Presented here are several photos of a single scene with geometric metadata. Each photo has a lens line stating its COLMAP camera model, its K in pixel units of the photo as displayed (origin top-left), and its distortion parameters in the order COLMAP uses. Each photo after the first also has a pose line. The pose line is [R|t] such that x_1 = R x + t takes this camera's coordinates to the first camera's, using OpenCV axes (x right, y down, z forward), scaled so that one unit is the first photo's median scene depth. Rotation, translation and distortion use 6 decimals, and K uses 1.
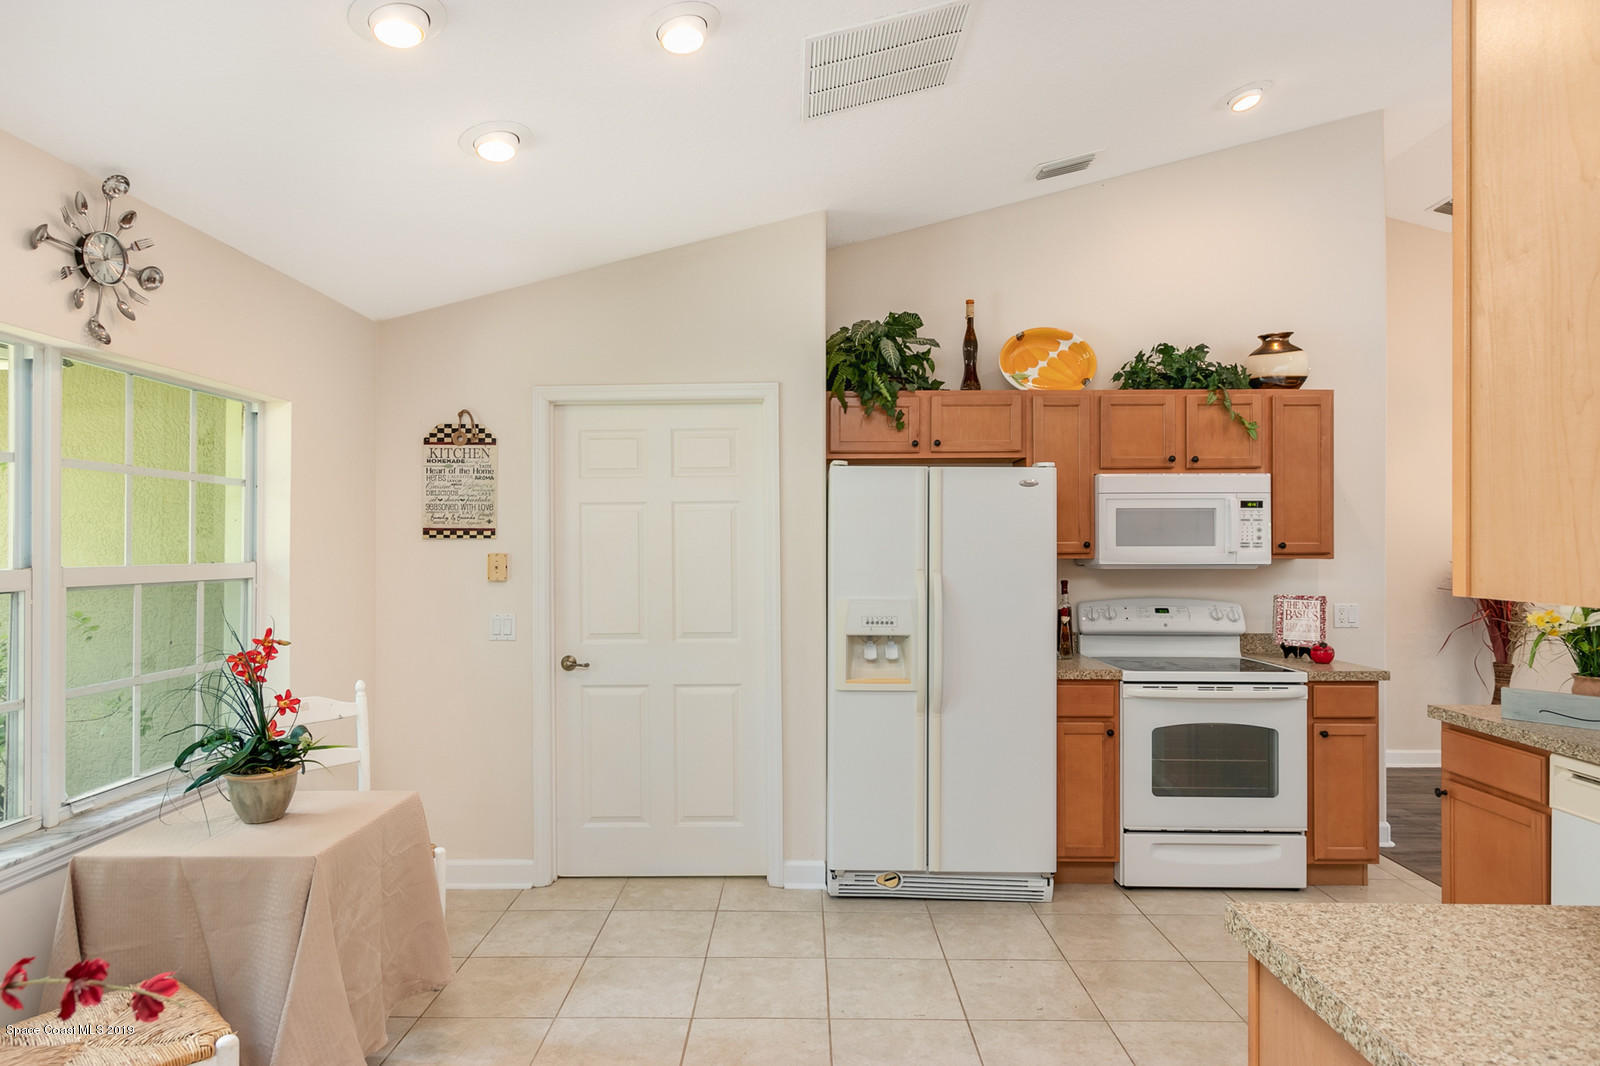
lens RADIAL K [[948.3, 0, 800.0], [0, 948.3, 533.0], [0, 0, 1]] dist [0.000086, 0.000065]
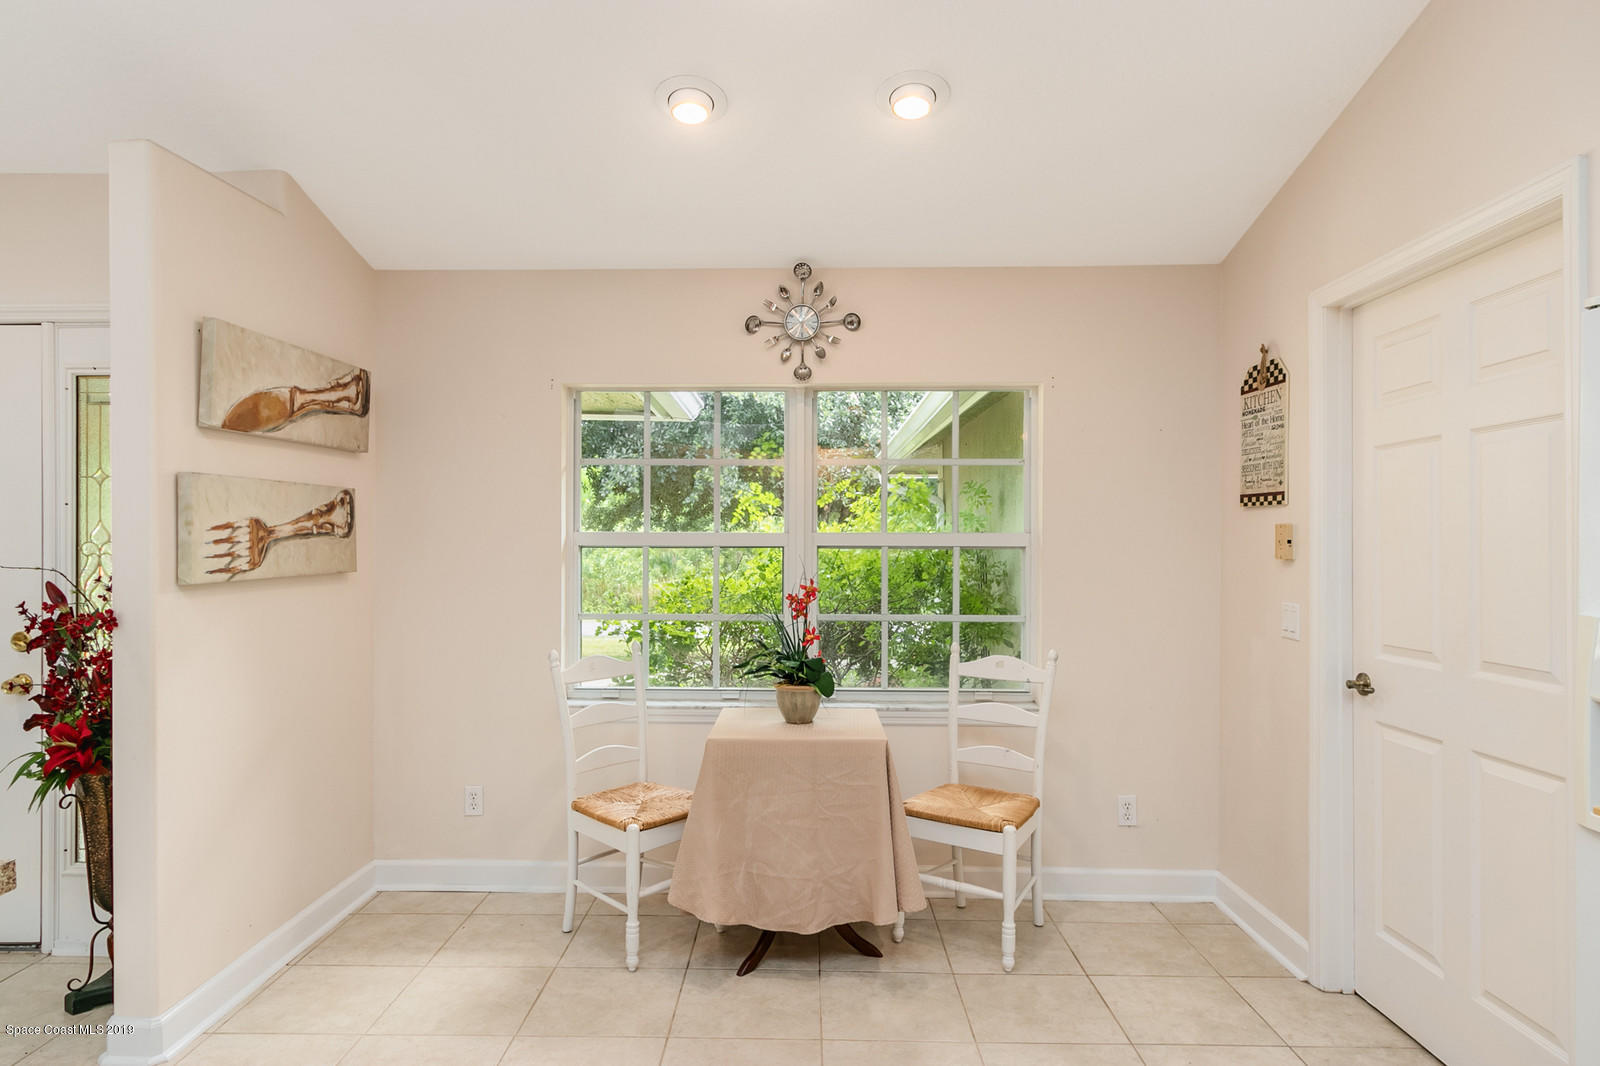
lens RADIAL K [[975.9, 0, 773.9], [0, 975.9, 529.6], [0, 0, 1]] dist [0.003328, 0.001039]
pose [[-0.030807, -0.007183, -0.999500, 0.480241], [0.011521, 0.999905, -0.007541, 0.027317], [0.999459, -0.011747, -0.030721, 0.614041]]
